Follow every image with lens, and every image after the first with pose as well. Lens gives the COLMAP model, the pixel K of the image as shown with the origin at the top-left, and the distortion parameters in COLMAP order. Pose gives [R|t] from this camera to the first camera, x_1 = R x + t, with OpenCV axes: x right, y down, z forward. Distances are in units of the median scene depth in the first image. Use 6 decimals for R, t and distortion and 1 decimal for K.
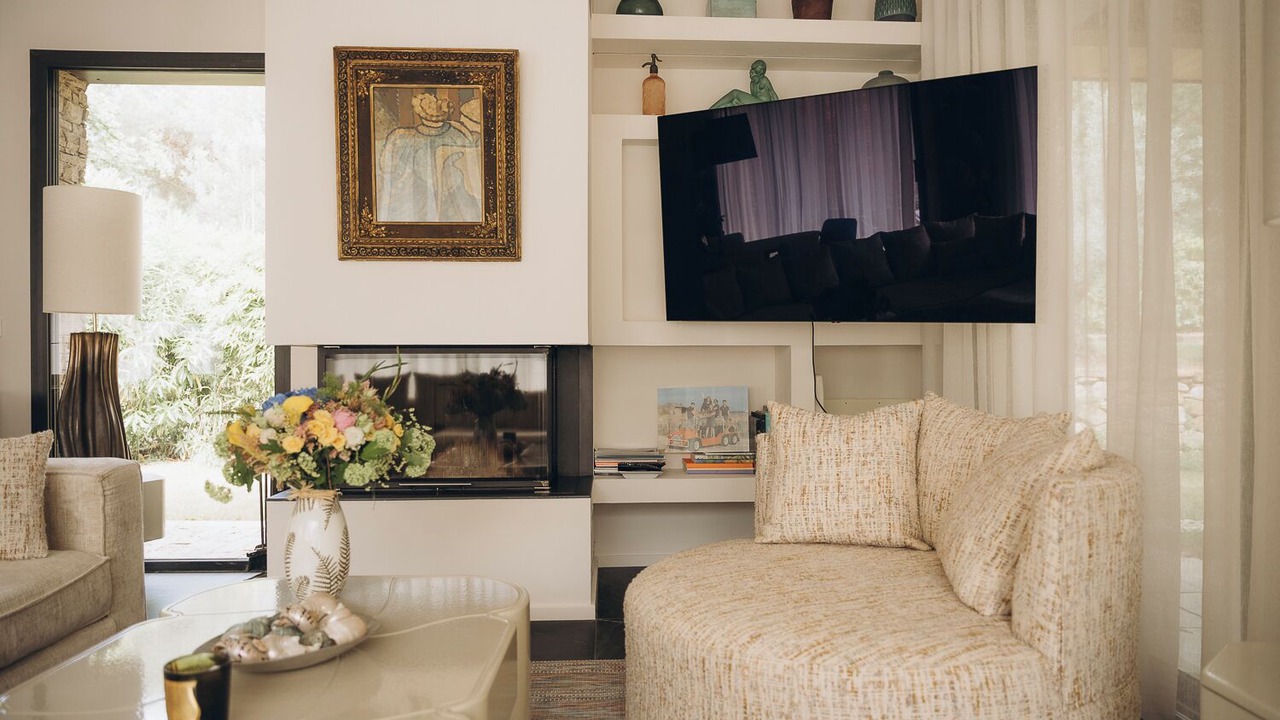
lens RADIAL K [[1036.1, 0, 640.0], [0, 1036.1, 360.0], [0, 0, 1]] dist [-0.008141, -0.000291]
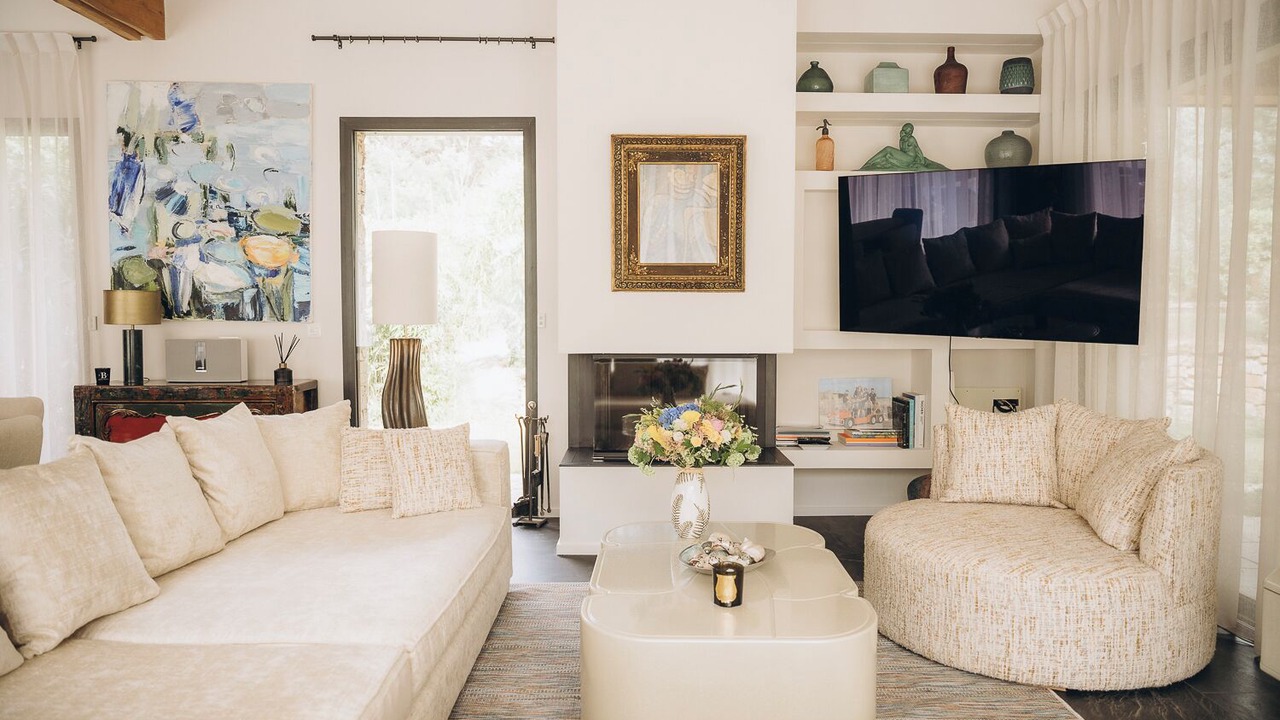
lens RADIAL K [[1023.6, 0, 640.0], [0, 1023.6, 360.0], [0, 0, 1]] dist [0.003286, 0.007659]
pose [[0.999344, 0.005329, -0.035820, -0.262481], [-0.003673, 0.998928, 0.046137, -0.087588], [0.036027, -0.045975, 0.998293, -0.442356]]
